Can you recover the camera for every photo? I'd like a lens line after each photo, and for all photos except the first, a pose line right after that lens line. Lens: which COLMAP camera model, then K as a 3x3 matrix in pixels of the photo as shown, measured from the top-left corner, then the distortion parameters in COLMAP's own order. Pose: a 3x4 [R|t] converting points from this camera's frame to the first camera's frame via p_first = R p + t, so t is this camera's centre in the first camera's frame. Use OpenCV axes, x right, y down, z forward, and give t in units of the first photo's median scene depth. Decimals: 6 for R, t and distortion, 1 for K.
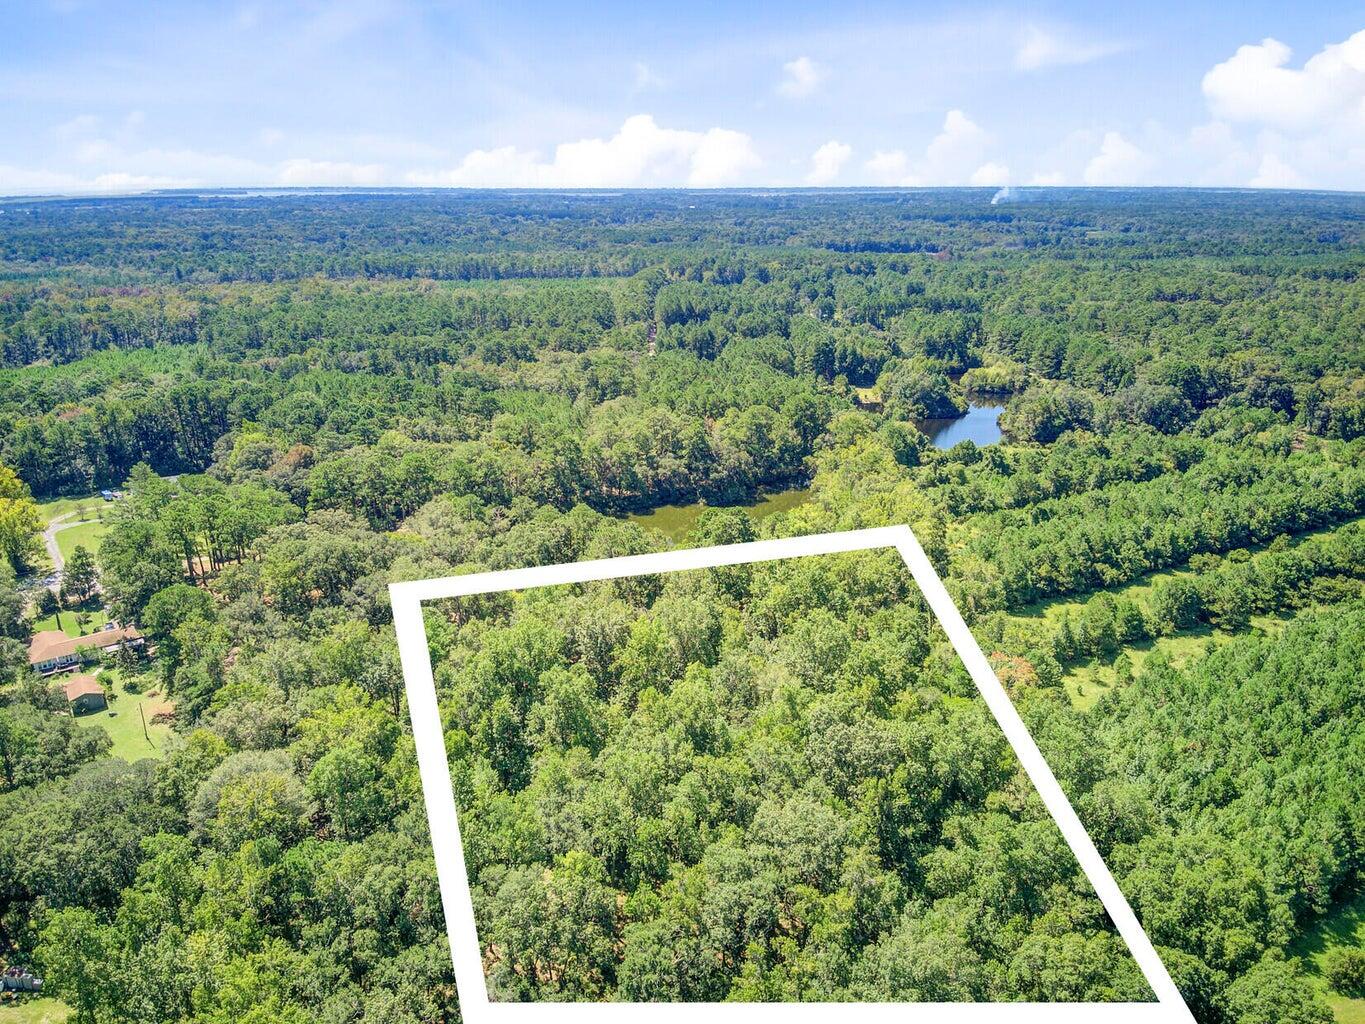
lens RADIAL K [[977.3, 0, 680.8], [0, 977.3, 530.8], [0, 0, 1]] dist [0.142172, -0.263285]
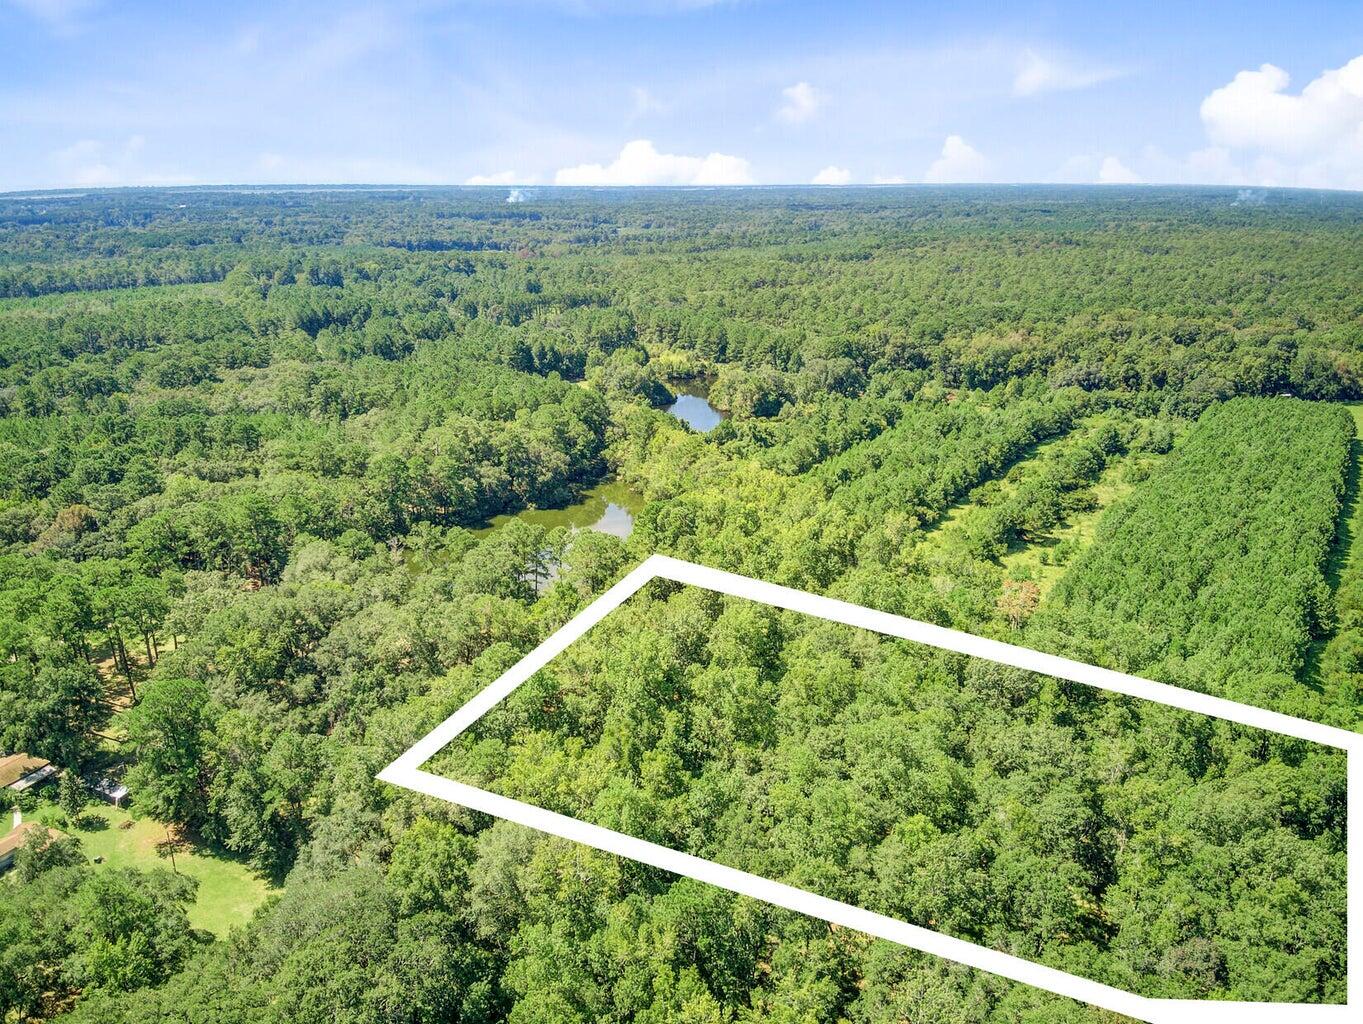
lens RADIAL K [[975.9, 0, 679.9], [0, 975.9, 530.7], [0, 0, 1]] dist [0.142172, -0.263285]
pose [[0.887419, -0.150594, 0.435671, -0.220916], [0.149841, 0.988043, 0.036314, -0.015561], [-0.435930, 0.033055, 0.899373, 0.045647]]
